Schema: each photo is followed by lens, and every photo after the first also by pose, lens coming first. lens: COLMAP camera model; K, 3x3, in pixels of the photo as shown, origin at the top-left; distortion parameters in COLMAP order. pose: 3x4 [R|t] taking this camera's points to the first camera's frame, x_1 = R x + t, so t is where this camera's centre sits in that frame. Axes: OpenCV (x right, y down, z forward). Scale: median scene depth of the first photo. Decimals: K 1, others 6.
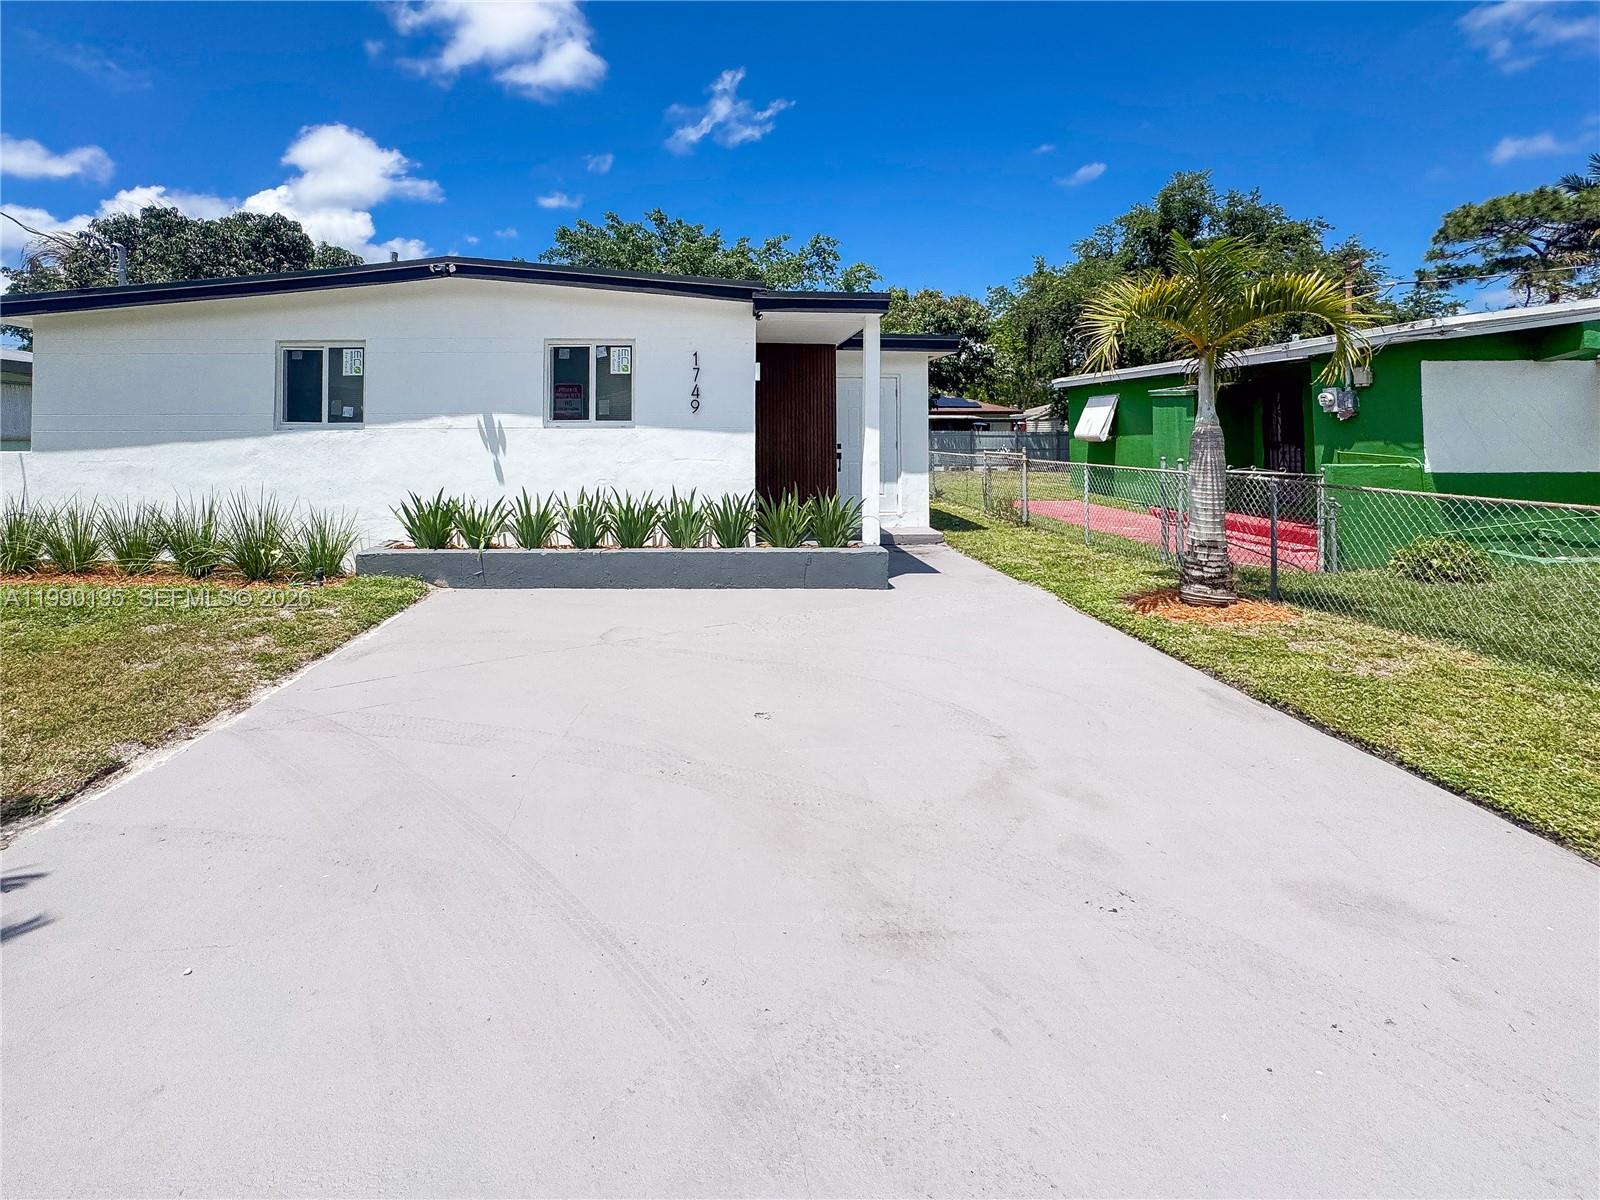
lens RADIAL K [[702.9, 0, 745.8], [0, 702.9, 422.2], [0, 0, 1]] dist [-0.000152, -0.007263]
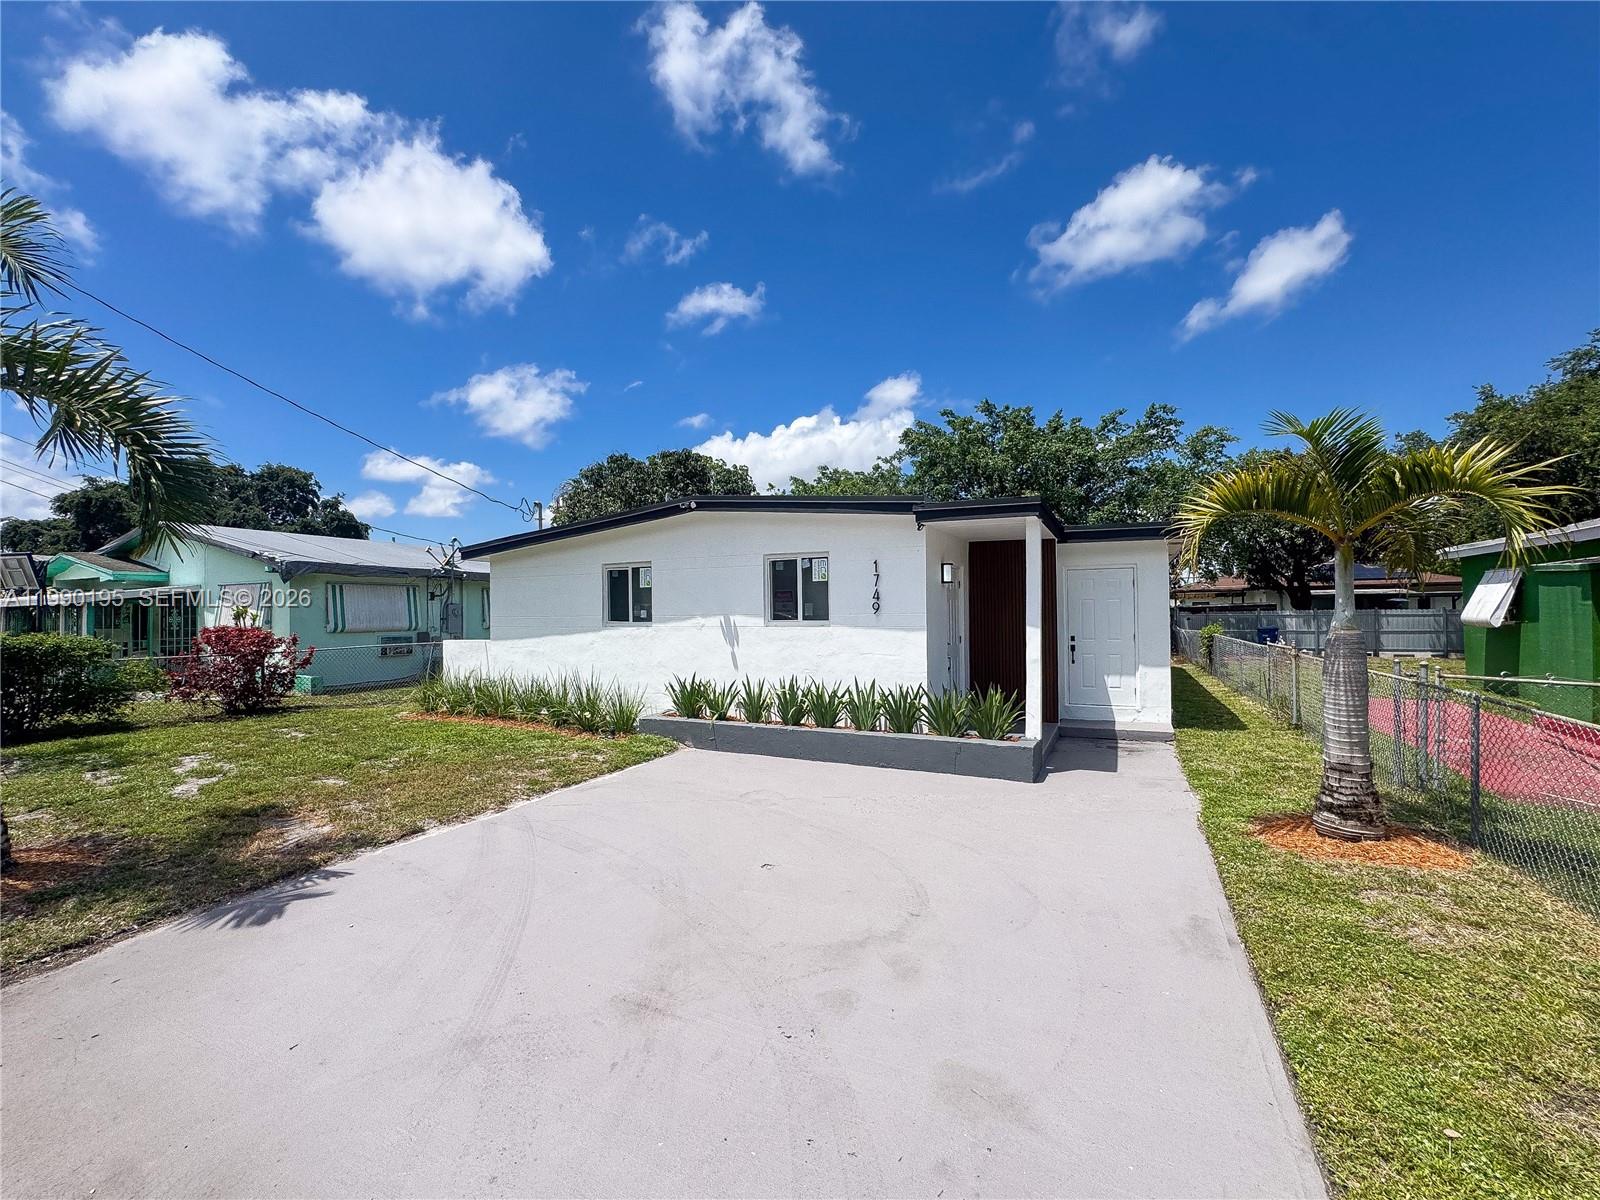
lens RADIAL K [[691.8, 0, 841.8], [0, 691.8, 602.9], [0, 0, 1]] dist [-0.030773, 0.000185]
pose [[0.893025, -0.011697, -0.449855, 0.389198], [0.016500, 0.999841, 0.006758, -0.039591], [0.449704, -0.013457, 0.893076, -0.032506]]
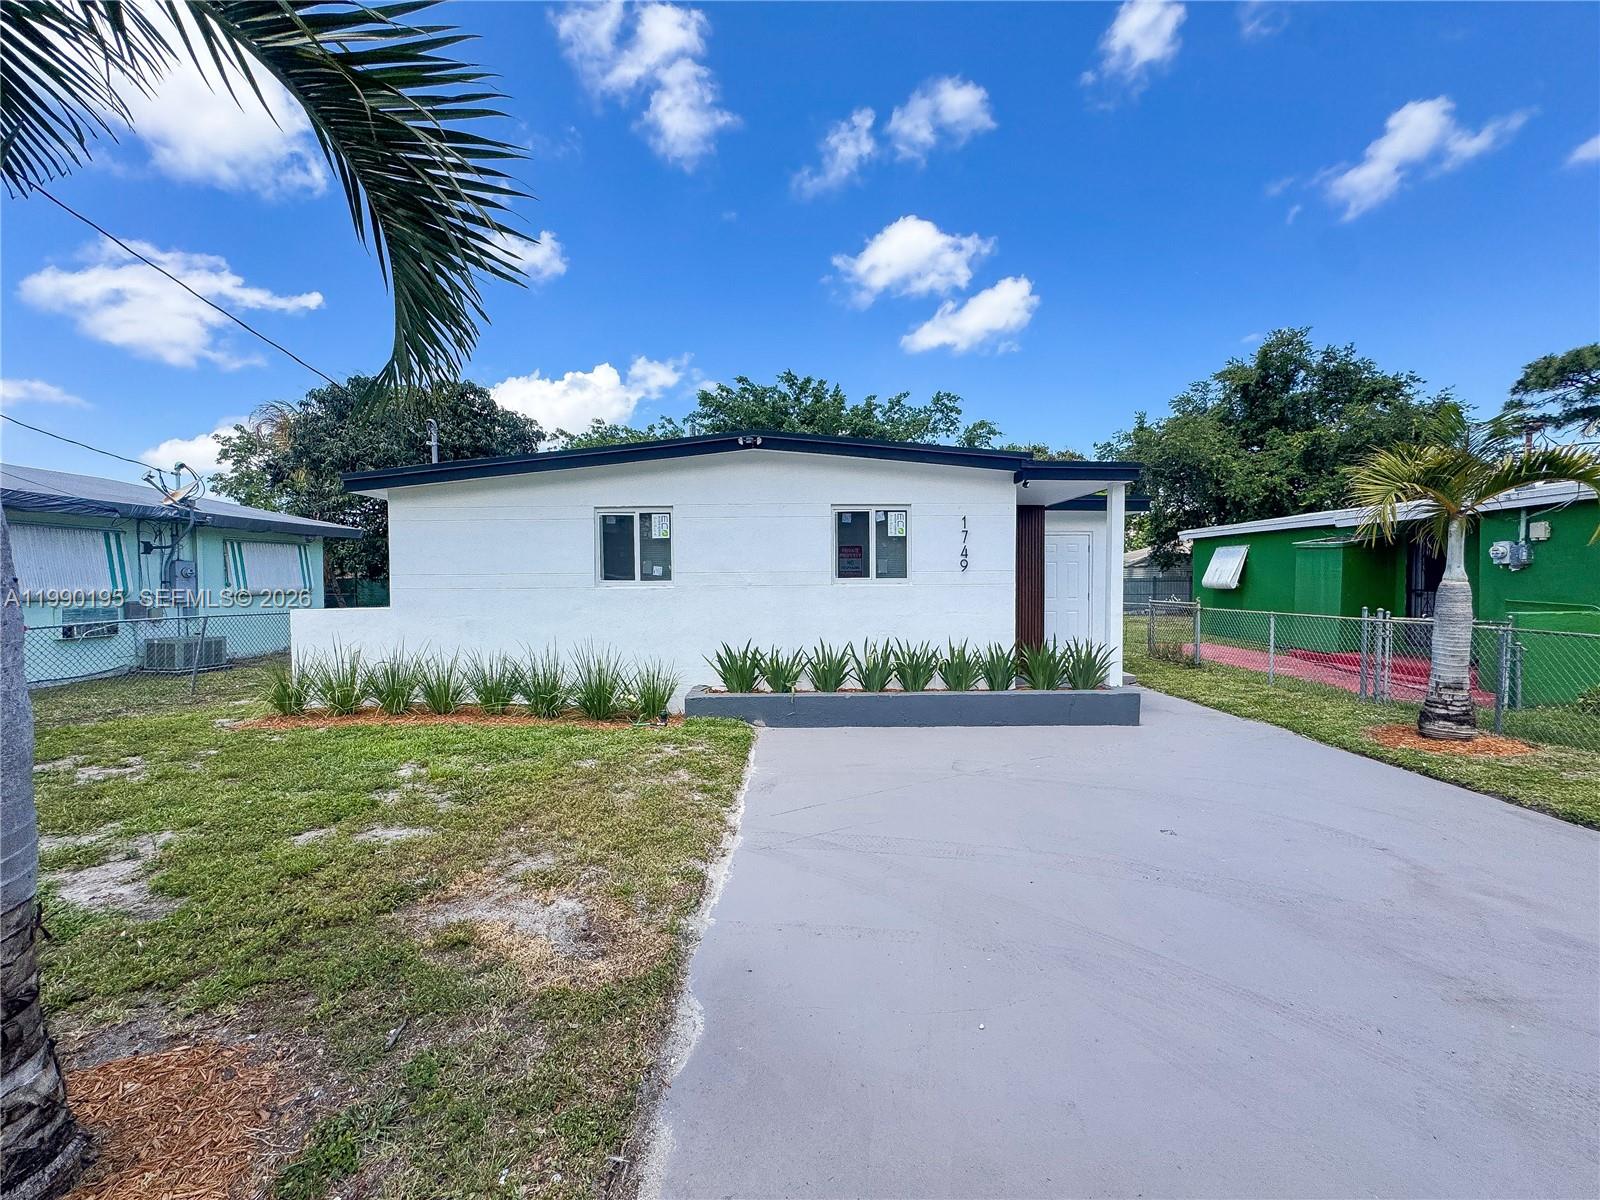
lens RADIAL K [[665.0, 0, 802.4], [0, 665.0, 595.0], [0, 0, 1]] dist [-0.008269, 0.000641]
pose [[0.999871, -0.005600, -0.015028, -0.319203], [0.006219, 0.999122, 0.041439, -0.019535], [0.014783, -0.041528, 0.999028, -0.059213]]
